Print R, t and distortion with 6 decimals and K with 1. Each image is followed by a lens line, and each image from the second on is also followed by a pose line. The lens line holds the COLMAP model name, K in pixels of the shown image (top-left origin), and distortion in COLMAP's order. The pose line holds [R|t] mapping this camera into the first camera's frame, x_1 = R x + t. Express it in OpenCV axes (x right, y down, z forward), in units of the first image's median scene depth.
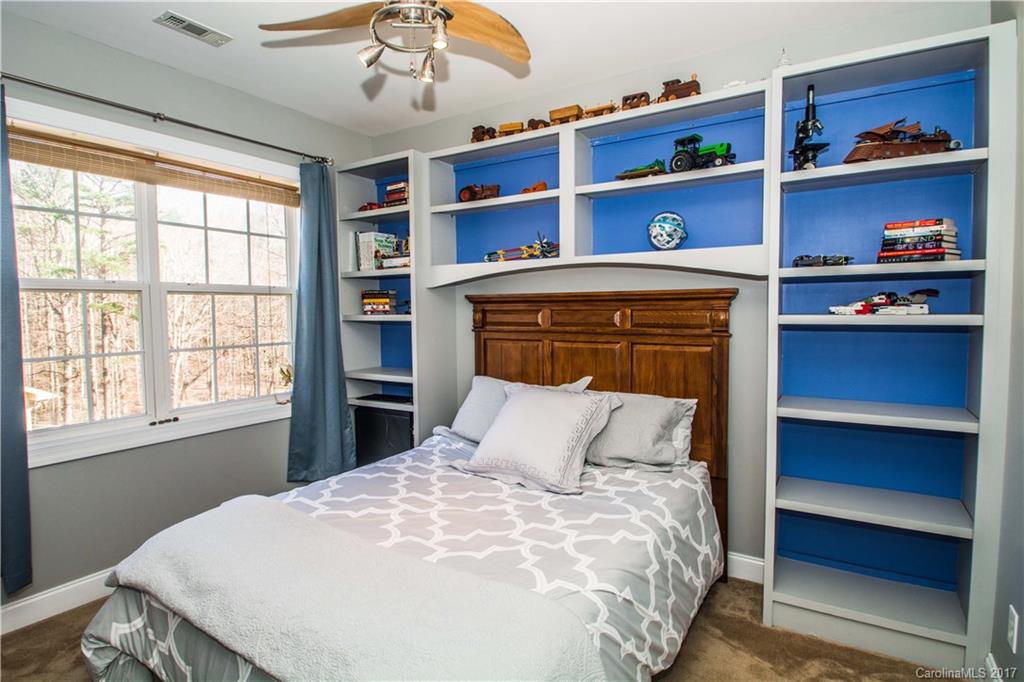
lens RADIAL K [[542.2, 0, 510.2], [0, 542.2, 337.7], [0, 0, 1]] dist [-0.004210, -0.001096]
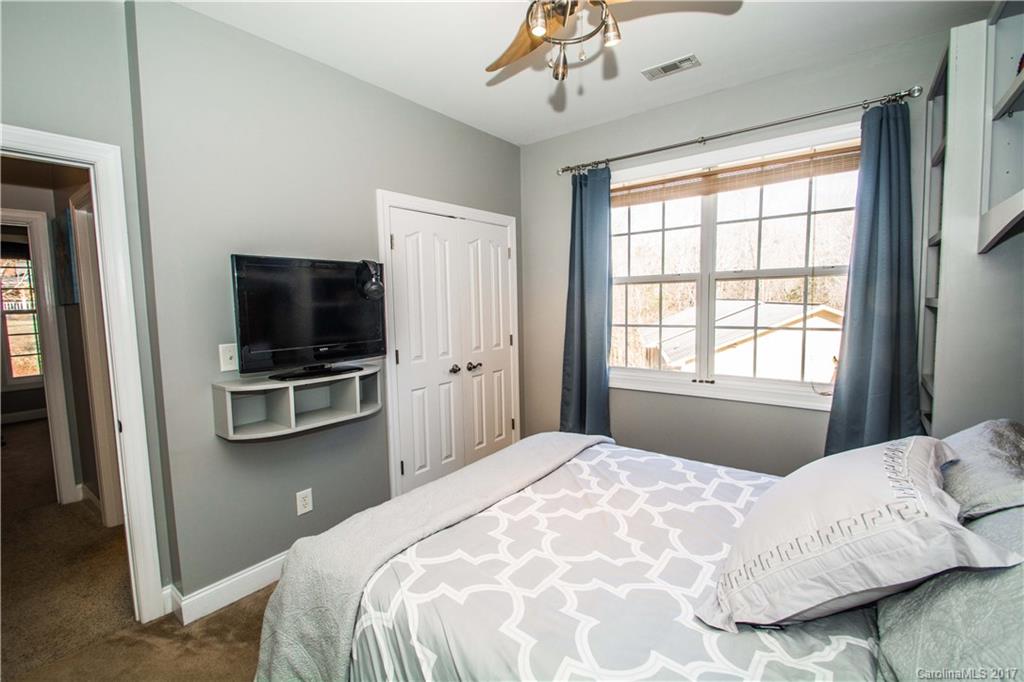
lens RADIAL K [[446.0, 0, 509.7], [0, 446.0, 340.2], [0, 0, 1]] dist [0.004253, -0.000268]
pose [[-0.092664, 0.099721, -0.990691, 0.463577], [-0.031183, 0.994194, 0.102990, -0.038843], [0.995209, 0.040436, -0.089017, 0.662077]]
